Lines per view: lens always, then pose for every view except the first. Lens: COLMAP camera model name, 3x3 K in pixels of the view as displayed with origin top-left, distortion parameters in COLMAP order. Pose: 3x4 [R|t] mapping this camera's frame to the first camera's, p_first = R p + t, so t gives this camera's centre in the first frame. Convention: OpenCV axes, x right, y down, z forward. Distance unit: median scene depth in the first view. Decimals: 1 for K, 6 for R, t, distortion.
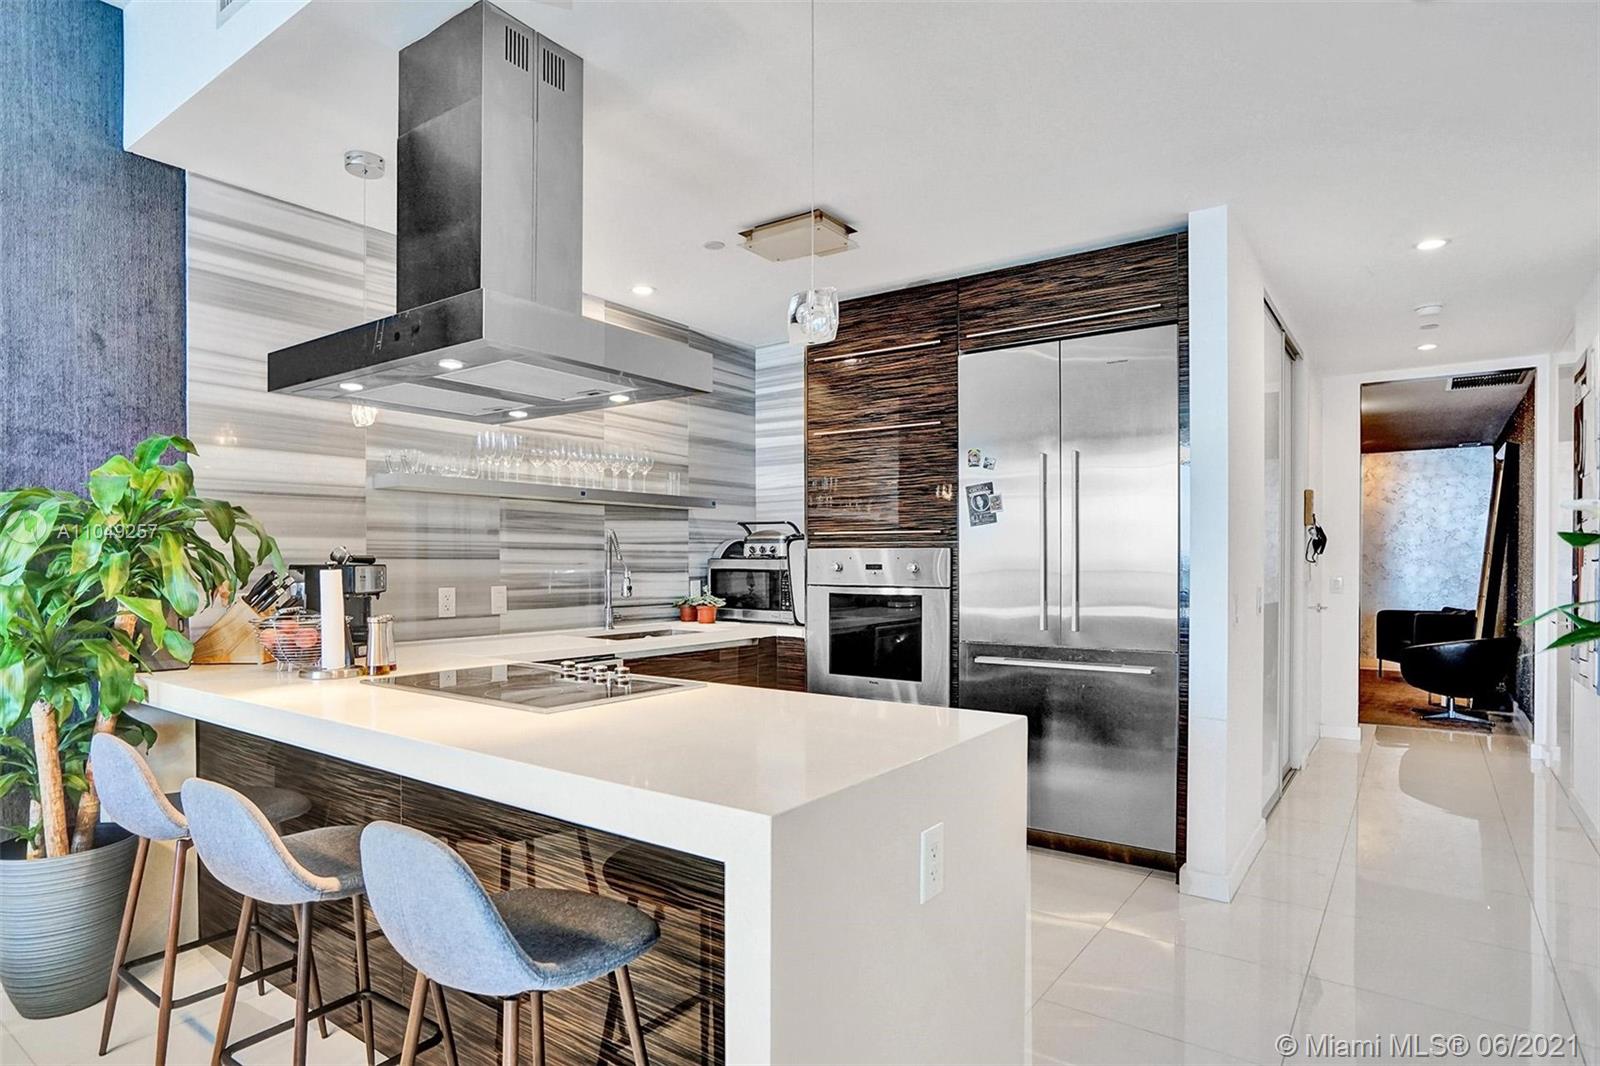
lens RADIAL K [[879.9, 0, 782.5], [0, 879.9, 573.2], [0, 0, 1]] dist [-0.026321, 0.010032]
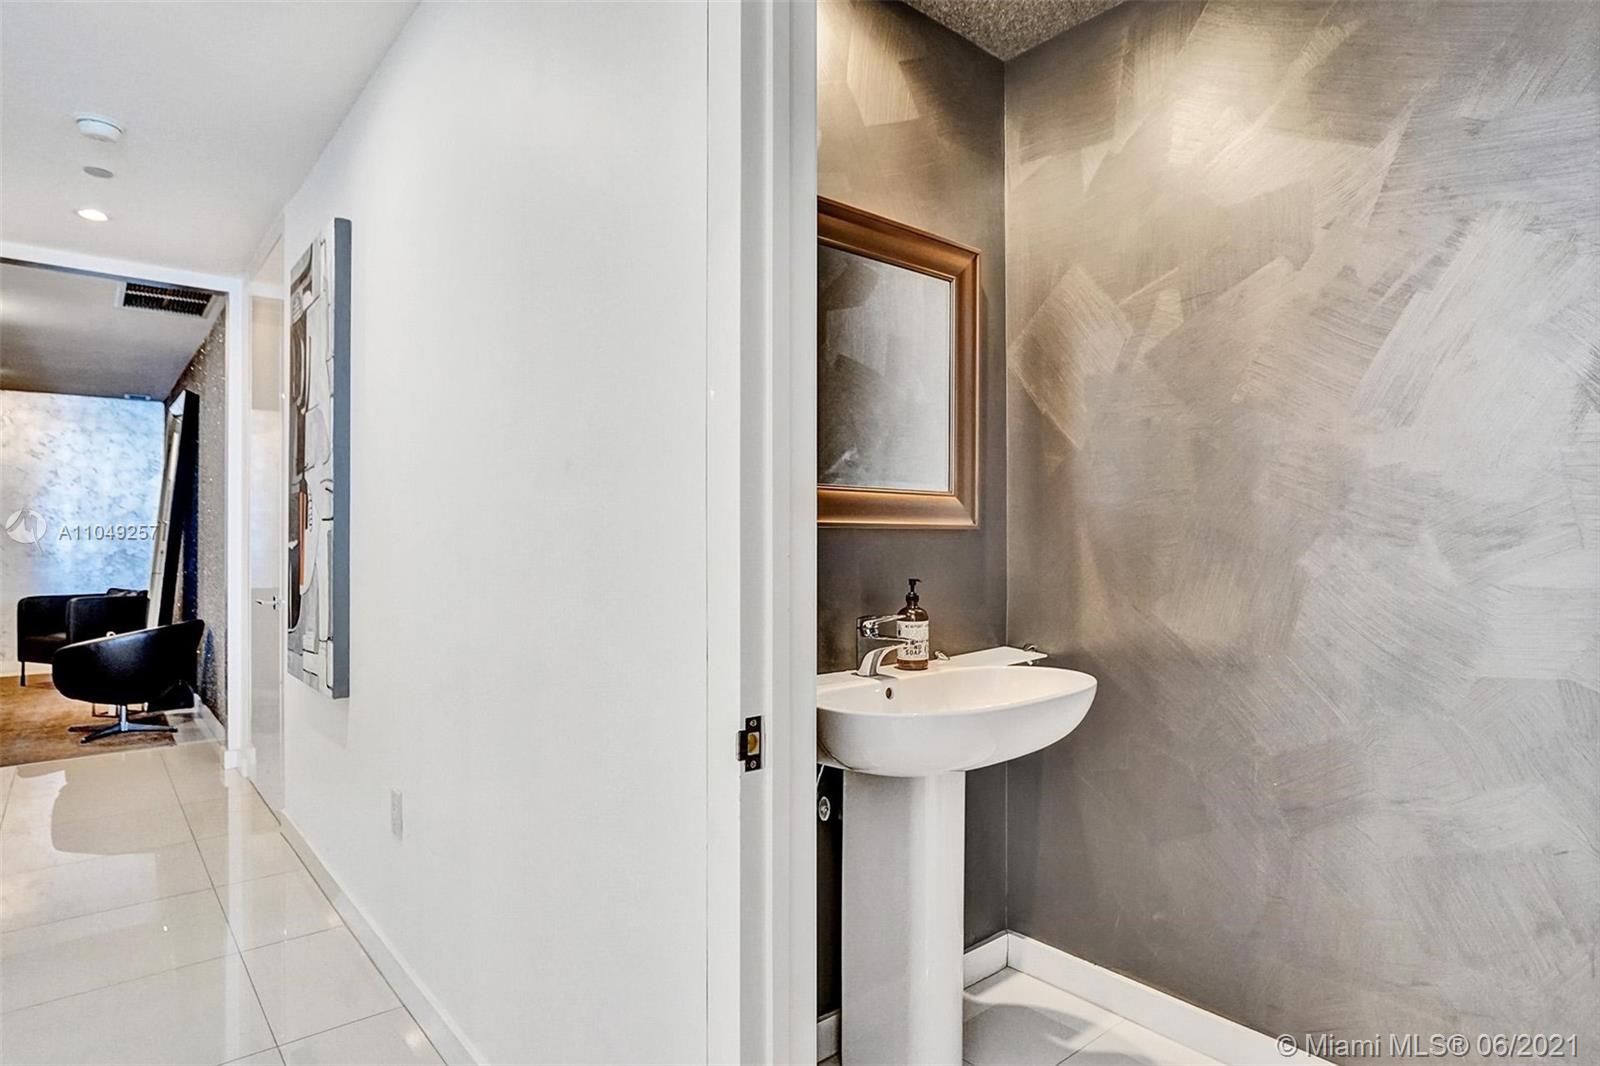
lens RADIAL K [[879.9, 0, 811.9], [0, 879.9, 531.9], [0, 0, 1]] dist [-0.026321, 0.010032]
pose [[0.232264, 0.006513, 0.972631, 0.255317], [0.013965, 0.999852, -0.010030, 0.007290], [-0.972553, 0.015912, 0.232138, 0.355302]]
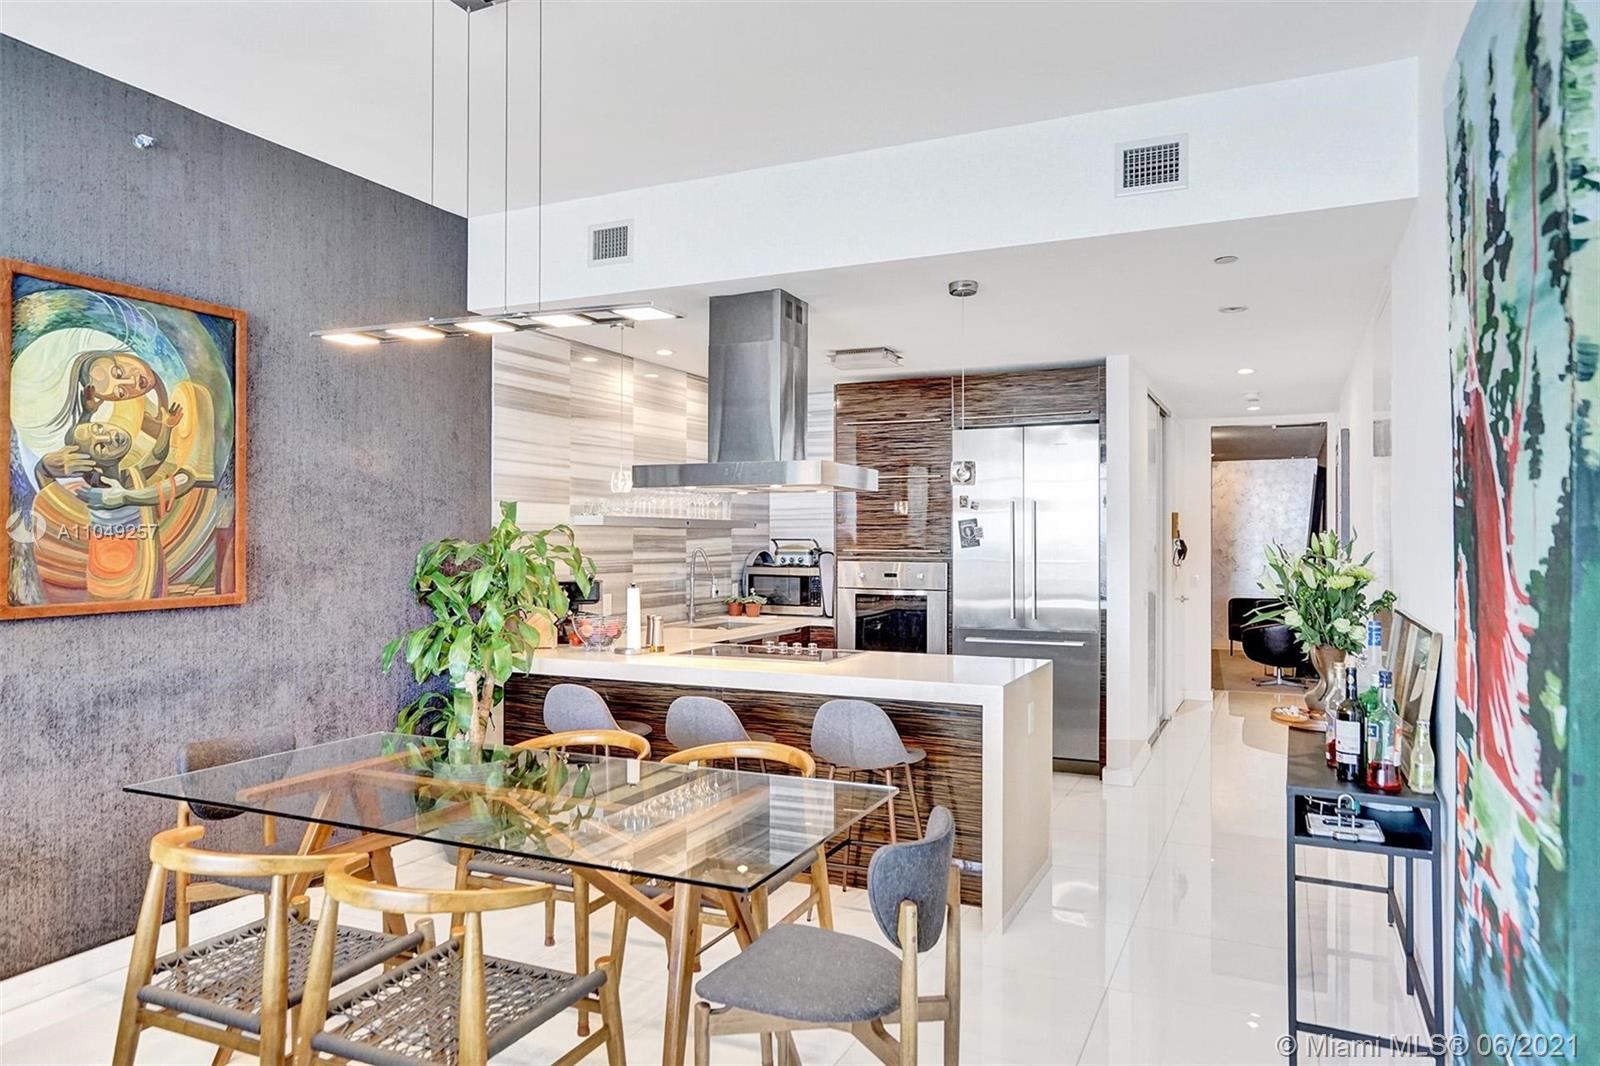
lens RADIAL K [[1032.6, 0, 805.9], [0, 1032.6, 540.0], [0, 0, 1]] dist [0.004802, 0.005611]
pose [[0.979810, 0.001970, 0.199921, -0.331904], [0.000895, 0.999898, -0.014243, -0.036941], [-0.199929, 0.014134, 0.979708, -0.544148]]
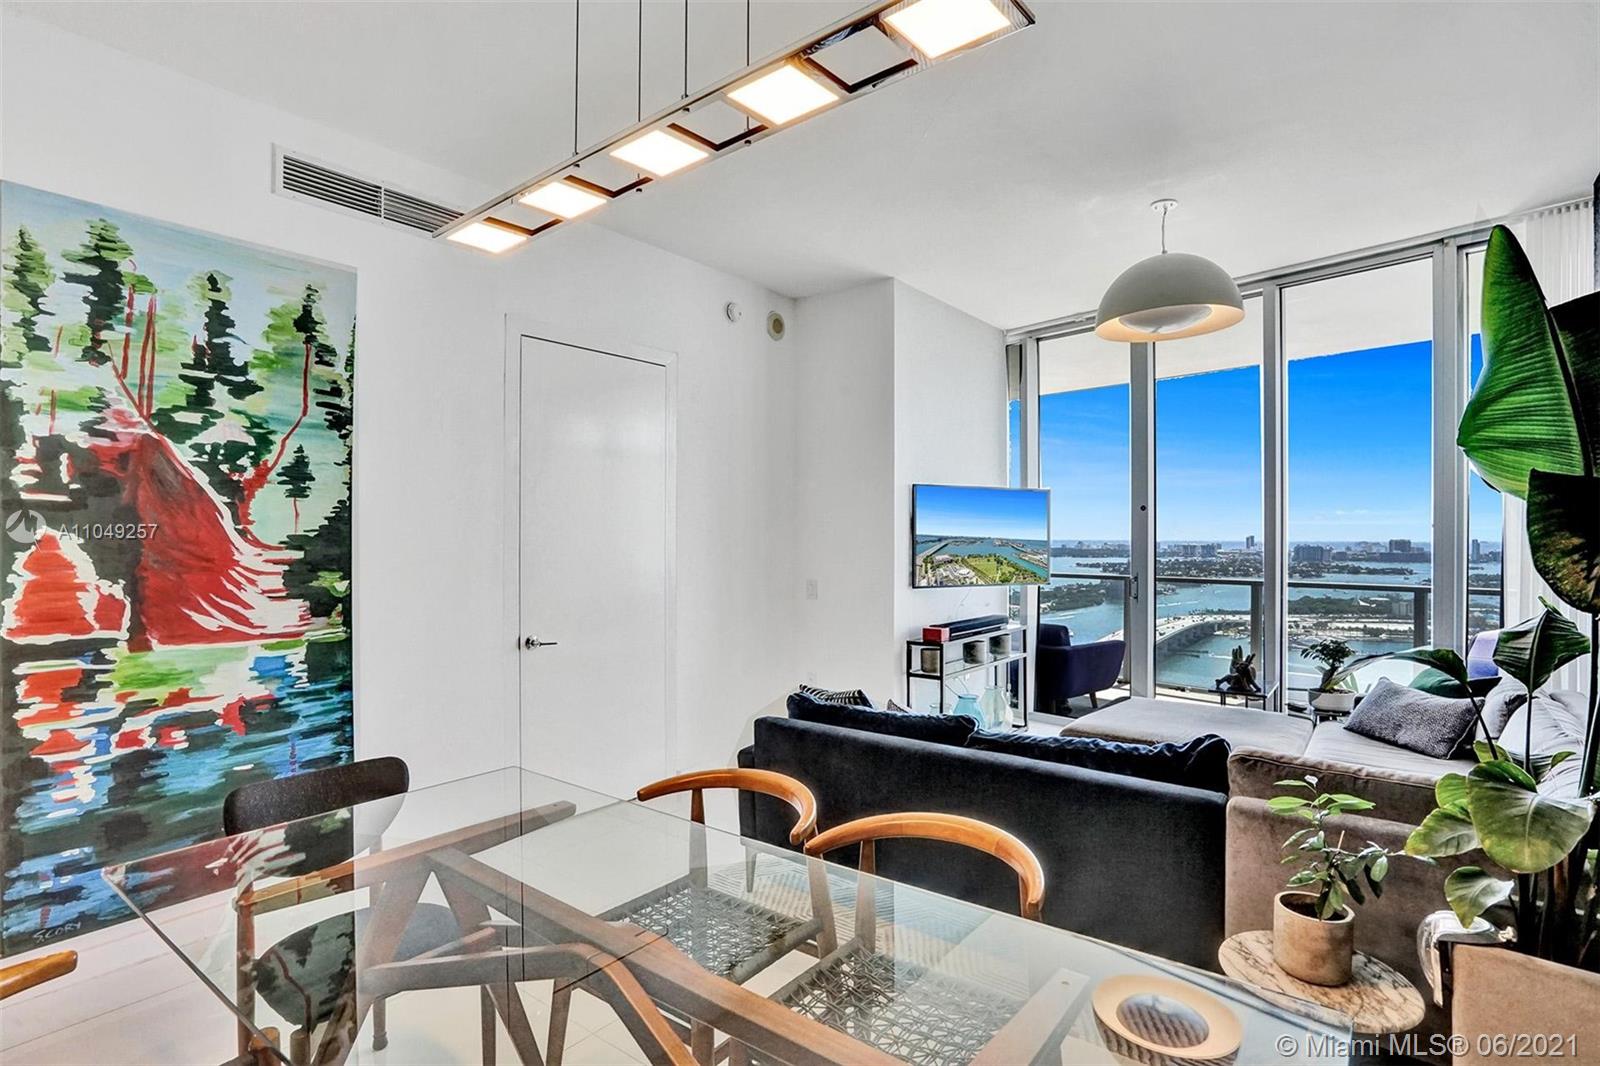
lens RADIAL K [[805.5, 0, 807.1], [0, 805.5, 538.5], [0, 0, 1]] dist [-0.024024, 0.002678]
pose [[-0.999692, -0.003355, 0.024592, -0.462925], [-0.002805, 0.999746, 0.022378, -0.044298], [-0.024661, 0.022302, -0.999447, 0.408570]]
